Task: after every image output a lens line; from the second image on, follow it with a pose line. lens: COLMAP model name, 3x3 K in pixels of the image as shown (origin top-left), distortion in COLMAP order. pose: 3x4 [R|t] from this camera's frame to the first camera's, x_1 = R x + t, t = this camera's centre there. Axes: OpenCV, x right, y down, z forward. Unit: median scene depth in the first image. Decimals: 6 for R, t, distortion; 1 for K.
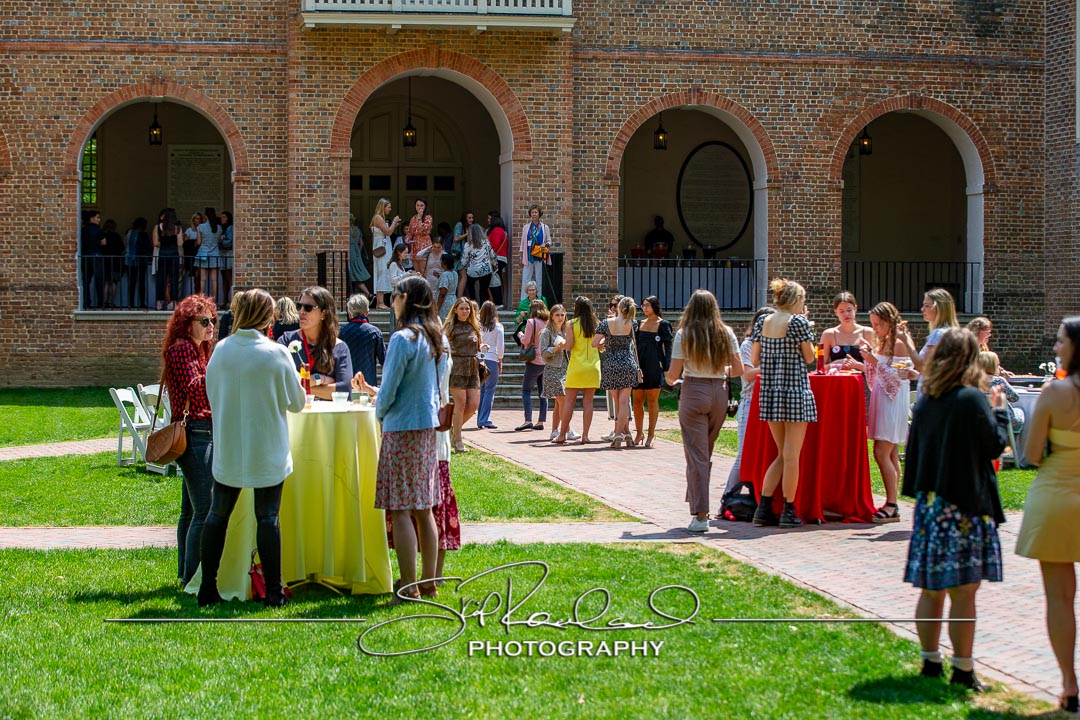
lens RADIAL K [[2391.6, 0, 540.2], [0, 2391.6, 364.0], [0, 0, 1]] dist [-0.240730, 0.000000]
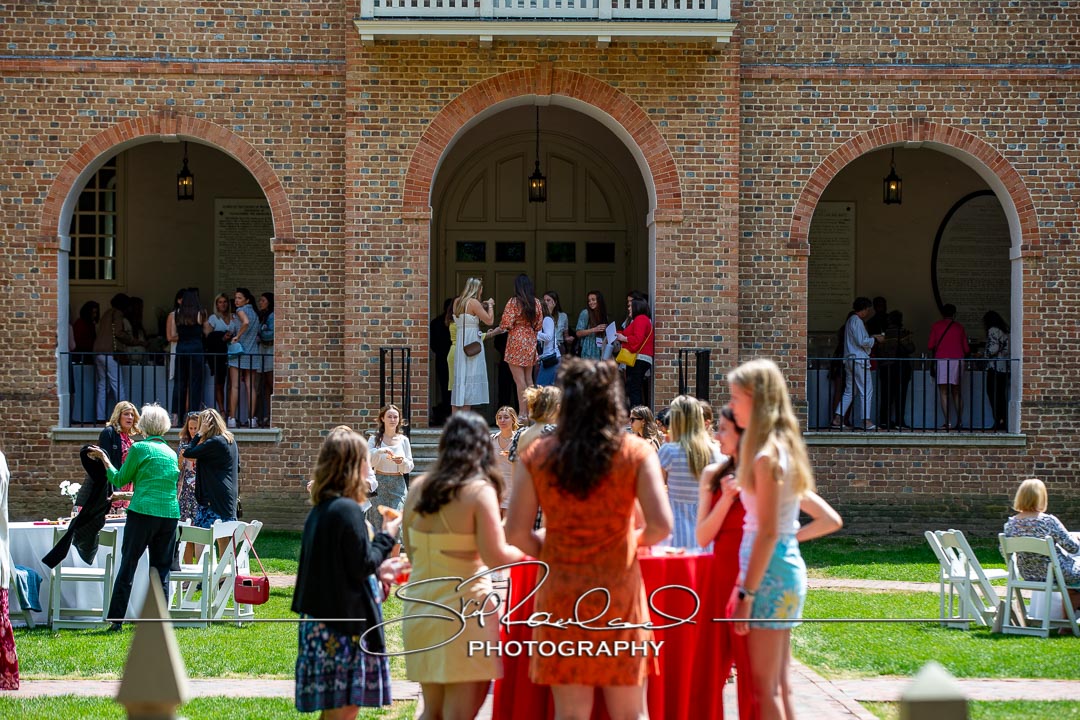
lens RADIAL K [[3691.8, 0, 542.5], [0, 3691.8, 370.2], [0, 0, 1]] dist [0.176538, 0.000000]
pose [[0.989230, 0.000963, -0.146367, 0.119943], [-0.006845, 0.999189, -0.039689, 0.004259], [0.146210, 0.040264, 0.988434, -0.109766]]
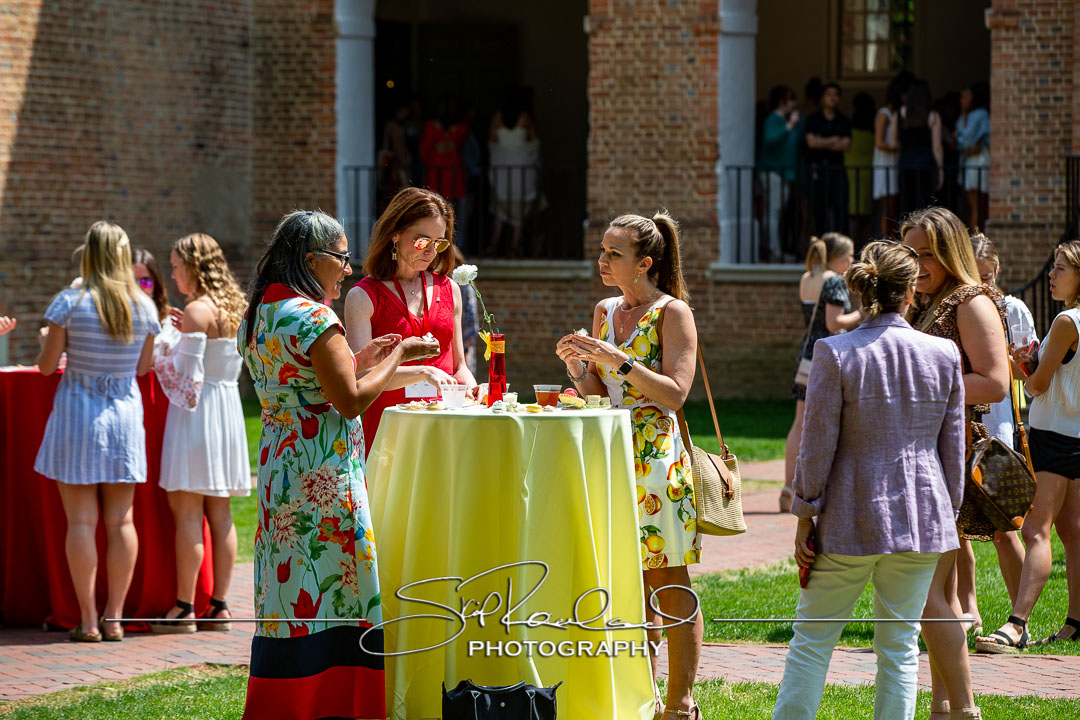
lens RADIAL K [[4725.7, 0, 537.0], [0, 4725.7, 359.2], [0, 0, 1]] dist [0.597404, 0.000000]
pose [[0.844573, 0.017056, -0.535168, 0.369423], [-0.018847, 0.999820, 0.002121, -0.001451], [0.535108, 0.008295, 0.844743, 0.025307]]
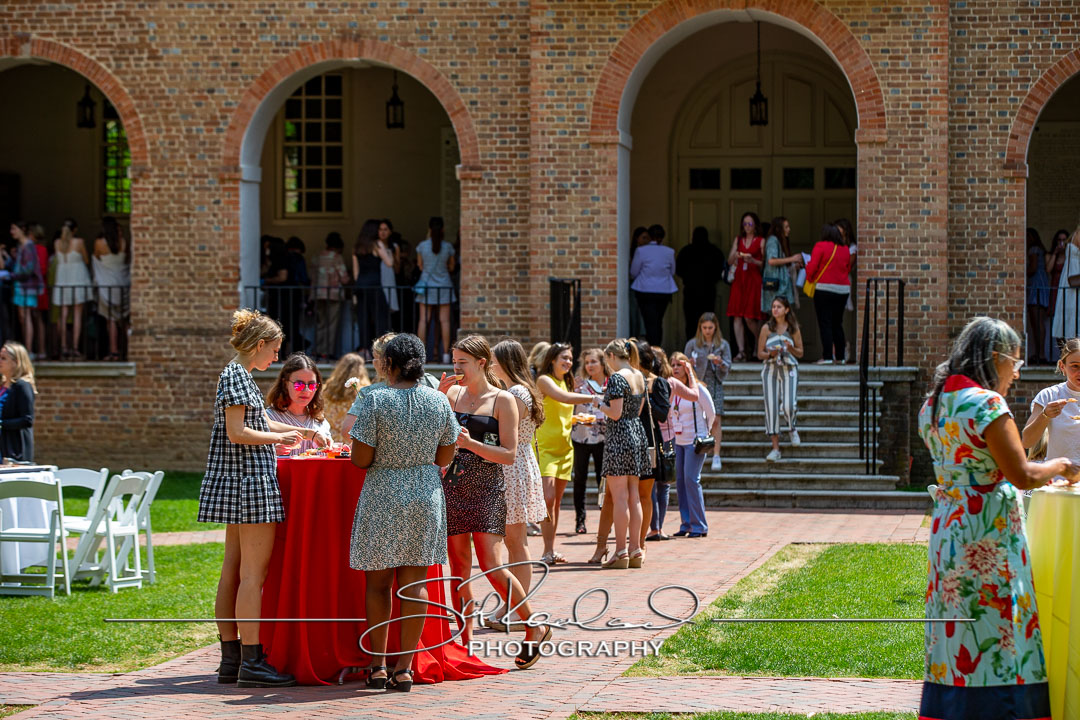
lens RADIAL K [[3507.9, 0, 535.7], [0, 3507.9, 359.1], [0, 0, 1]] dist [0.119955, 0.000000]
pose [[0.952962, 0.000273, -0.303090, 0.205851], [-0.007796, 0.999691, -0.023609, 0.000153], [0.302990, 0.024861, 0.952669, 0.026270]]
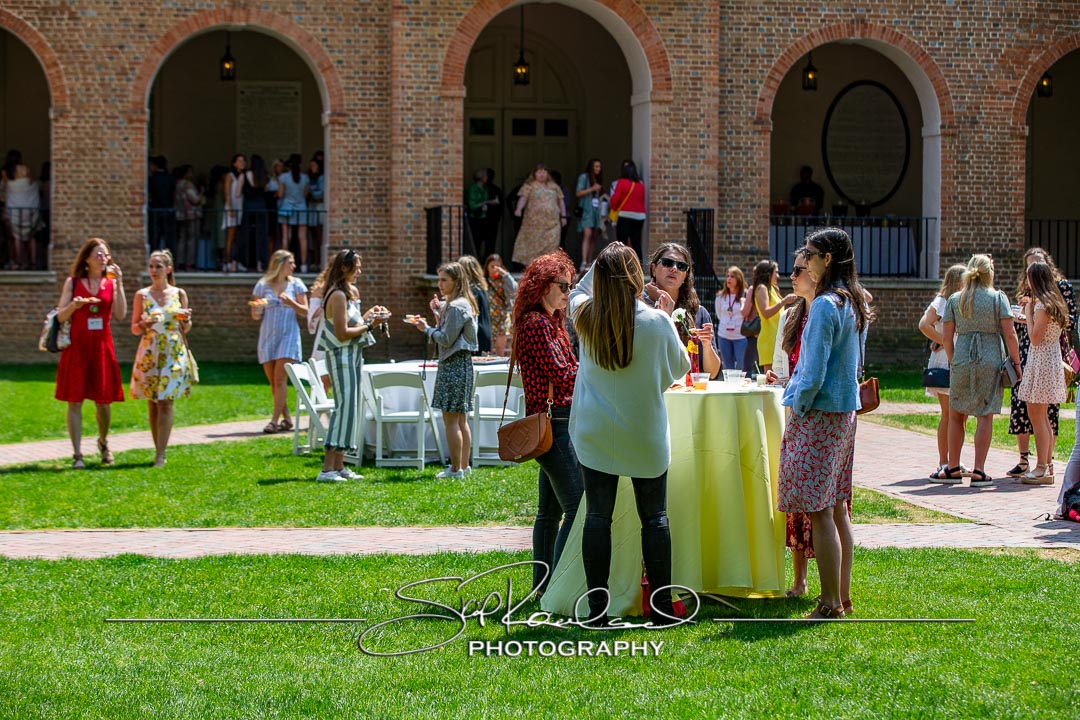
lens RADIAL K [[2723.6, 0, 539.7], [0, 2723.6, 393.3], [0, 0, 1]] dist [-0.122939, 0.000000]
pose [[0.999989, 0.004369, -0.001467, -0.050323], [-0.004338, 0.999778, 0.020612, 0.000281], [0.001556, -0.020606, 0.999786, 0.013763]]
